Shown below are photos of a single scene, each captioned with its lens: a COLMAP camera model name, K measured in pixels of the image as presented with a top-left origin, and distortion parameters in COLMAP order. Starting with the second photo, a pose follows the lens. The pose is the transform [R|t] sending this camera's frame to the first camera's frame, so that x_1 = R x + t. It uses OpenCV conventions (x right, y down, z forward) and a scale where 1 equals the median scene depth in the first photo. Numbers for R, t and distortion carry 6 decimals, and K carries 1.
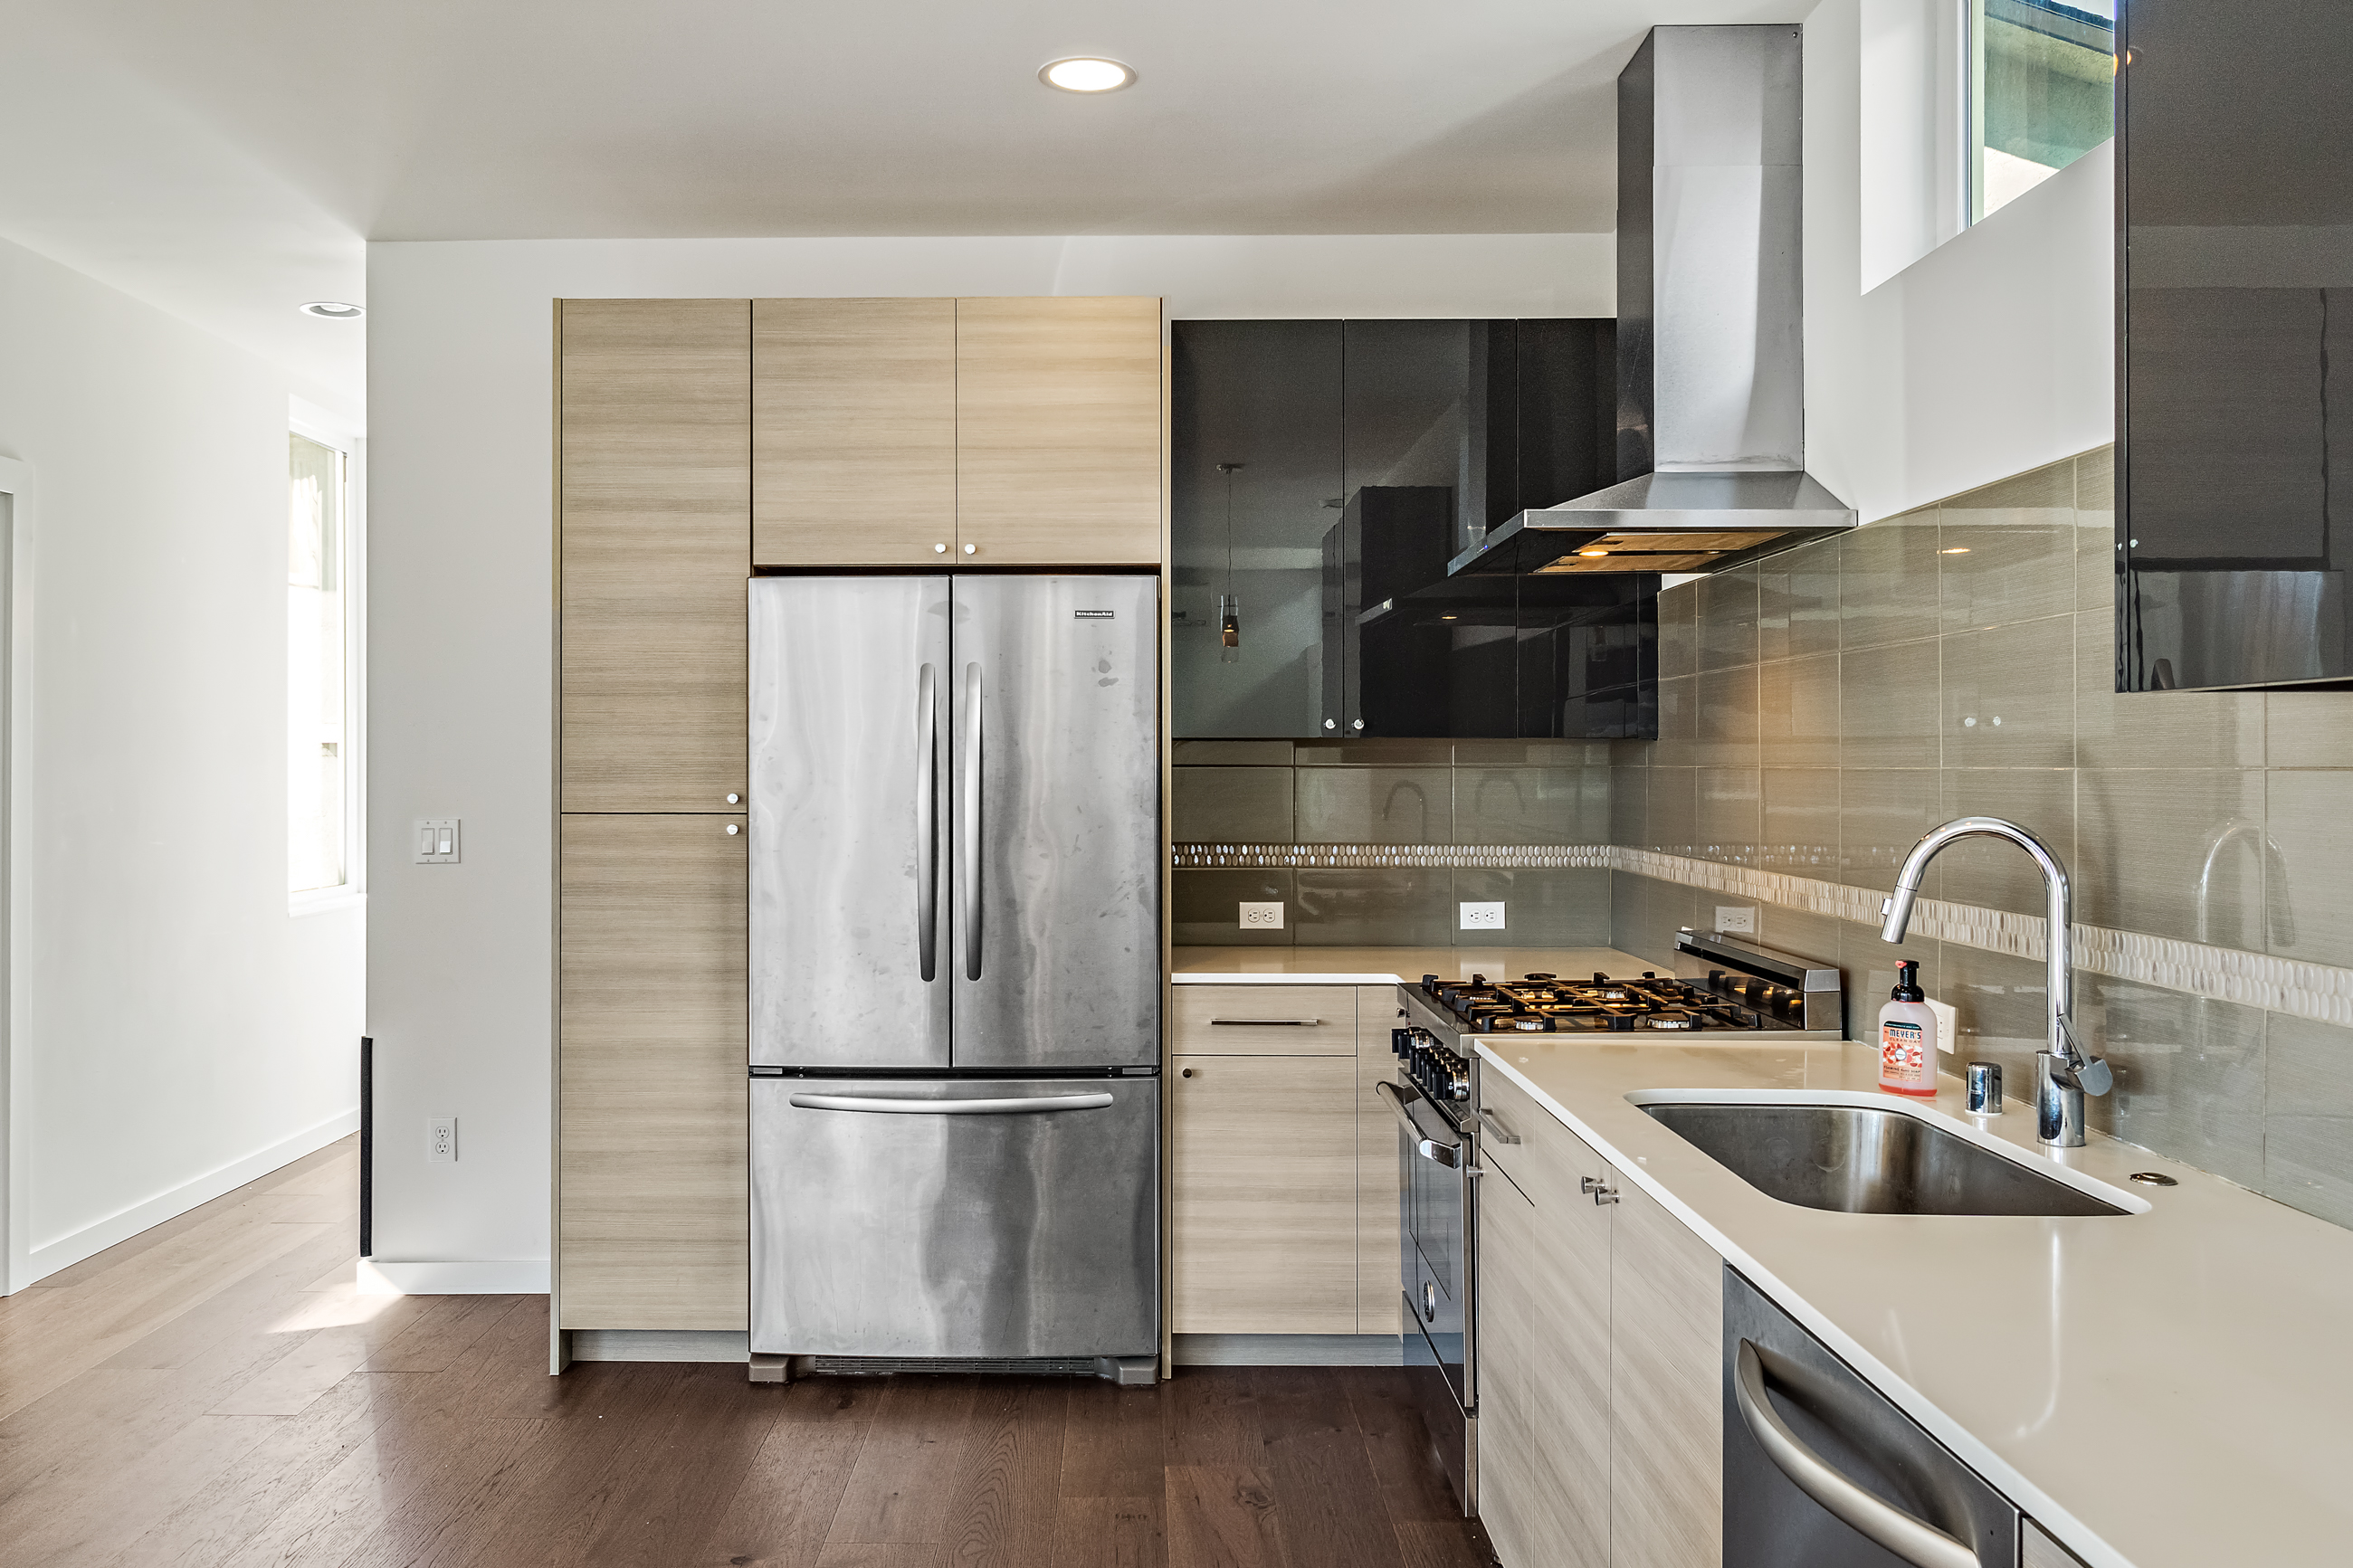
lens RADIAL K [[1851.8, 0, 1152.4], [0, 1851.8, 751.2], [0, 0, 1]] dist [0.000947, 0.004467]
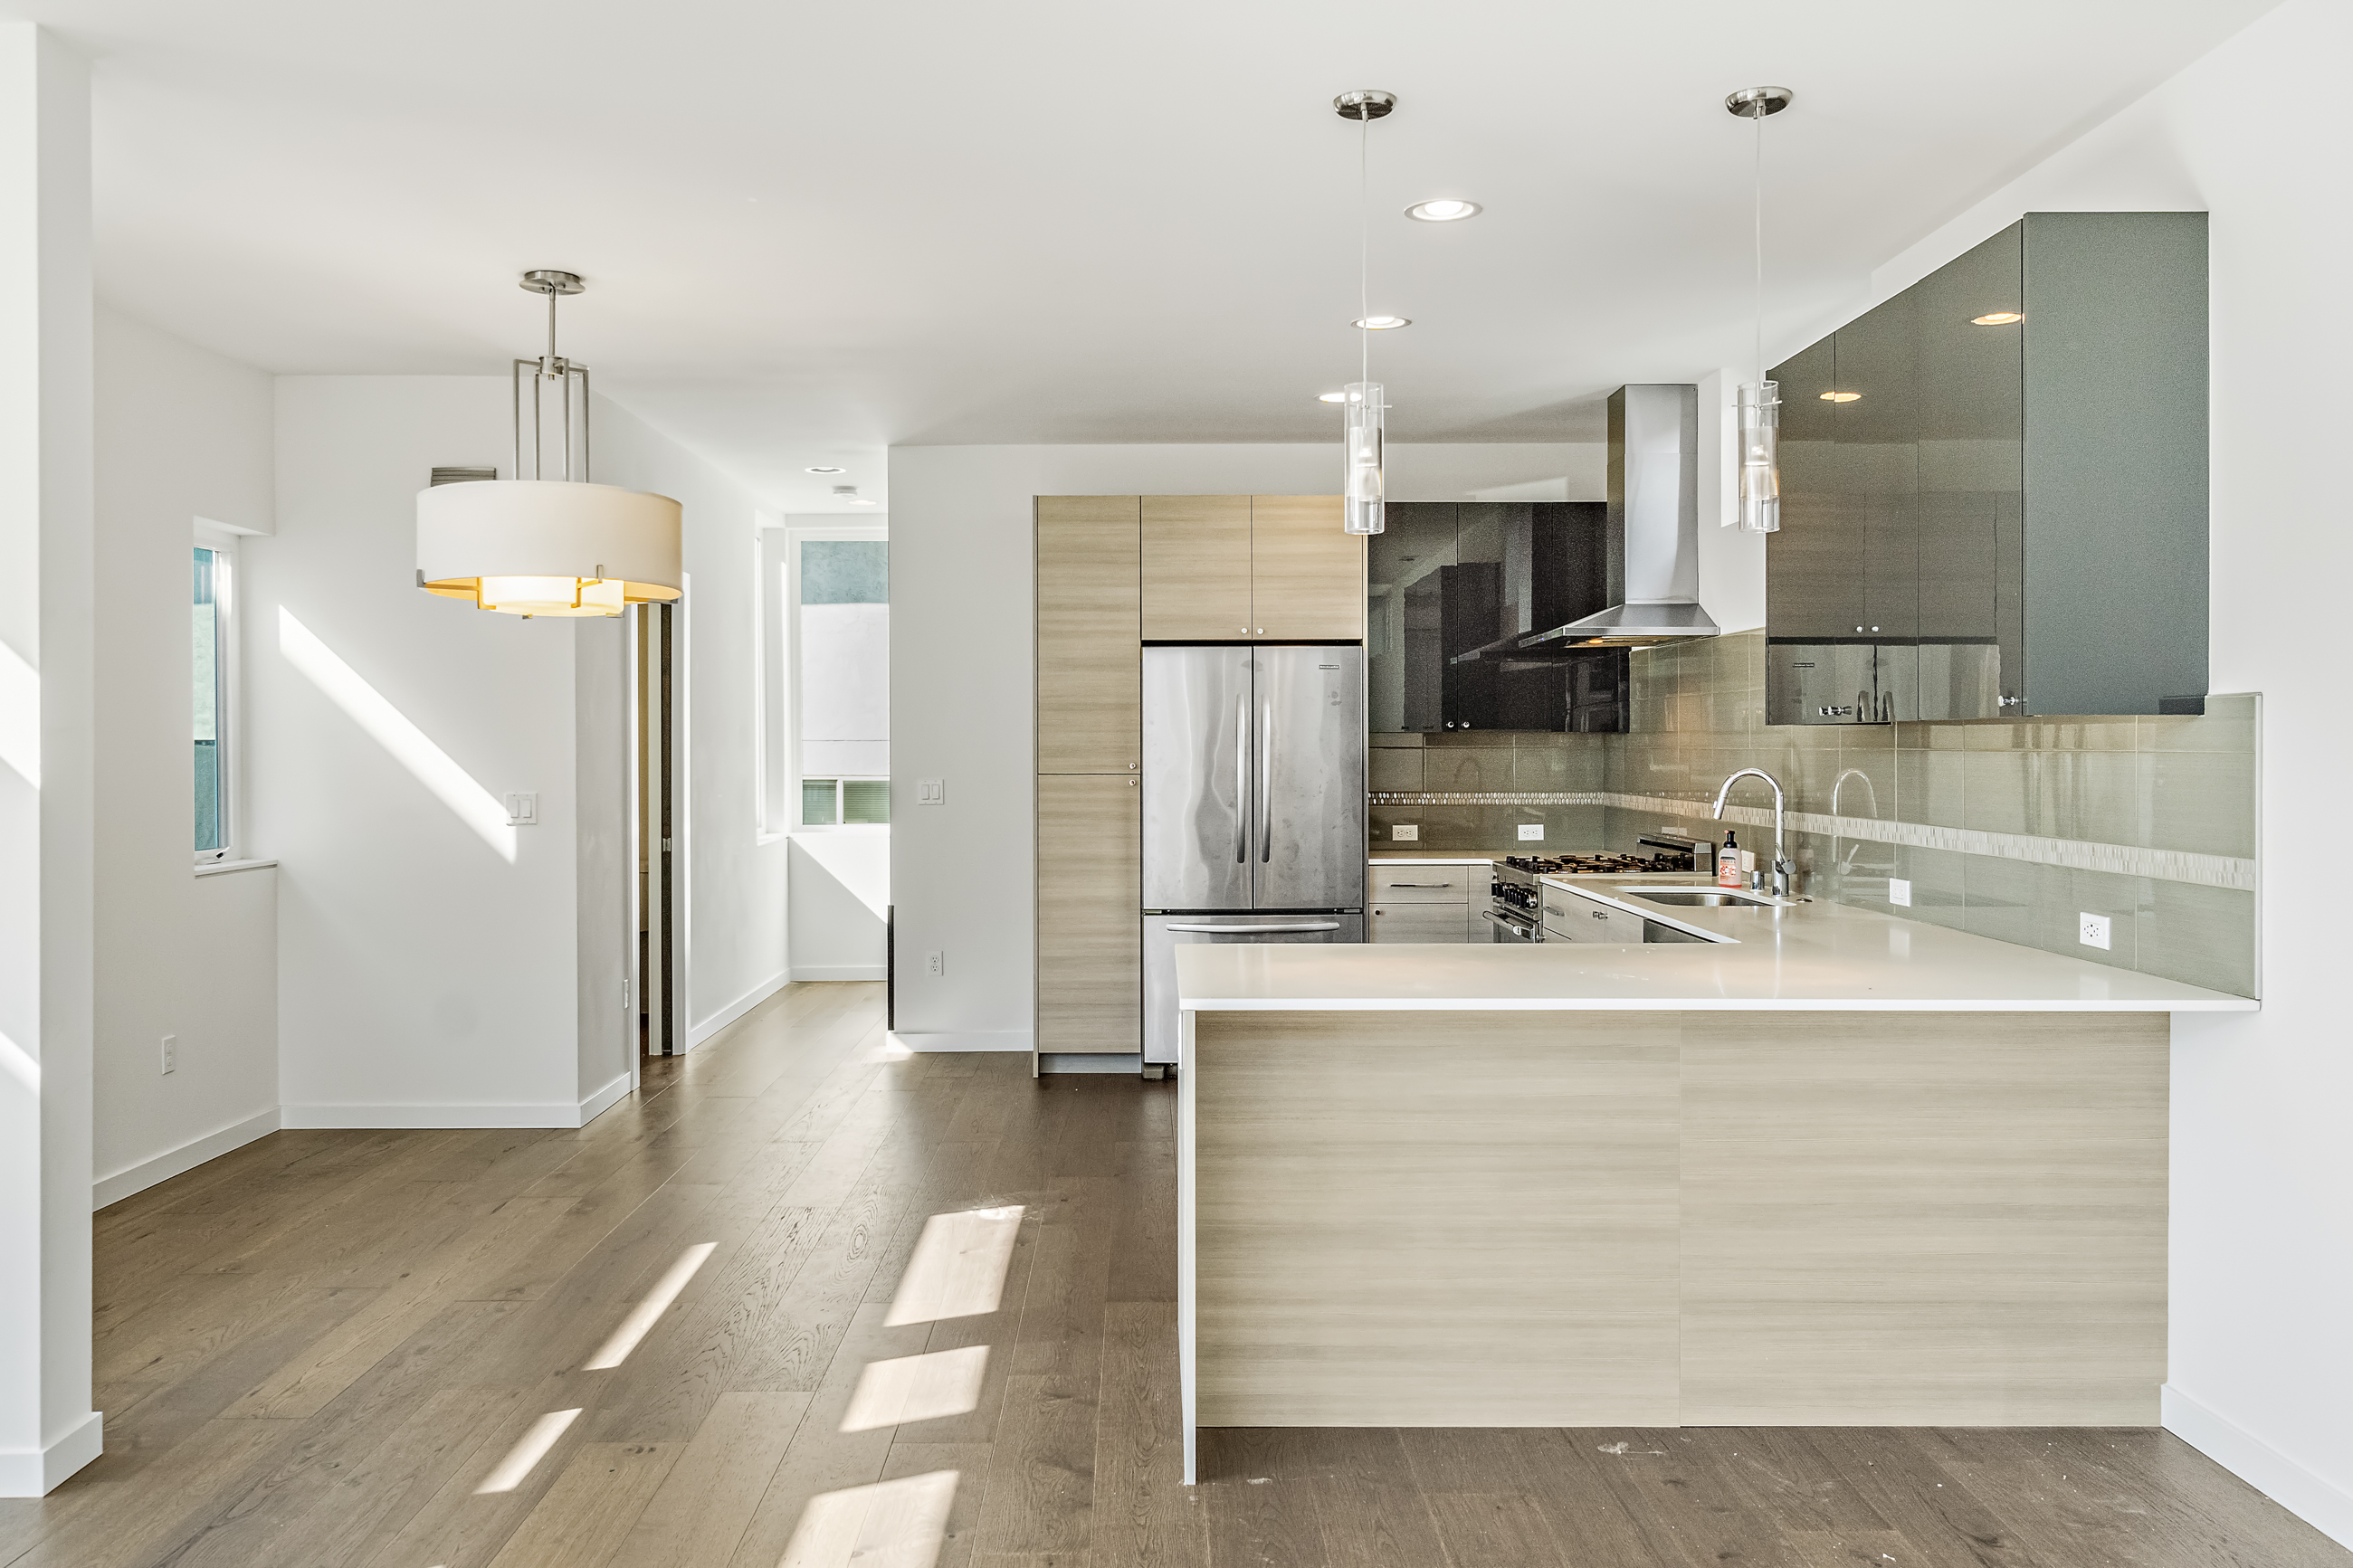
lens RADIAL K [[1851.8, 0, 1166.5], [0, 1851.8, 759.6], [0, 0, 1]] dist [0.000947, 0.004467]
pose [[0.999919, -0.002494, 0.012454, -0.215300], [0.002297, 0.999872, 0.015803, -0.010121], [-0.012492, -0.015773, 0.999798, -0.856350]]
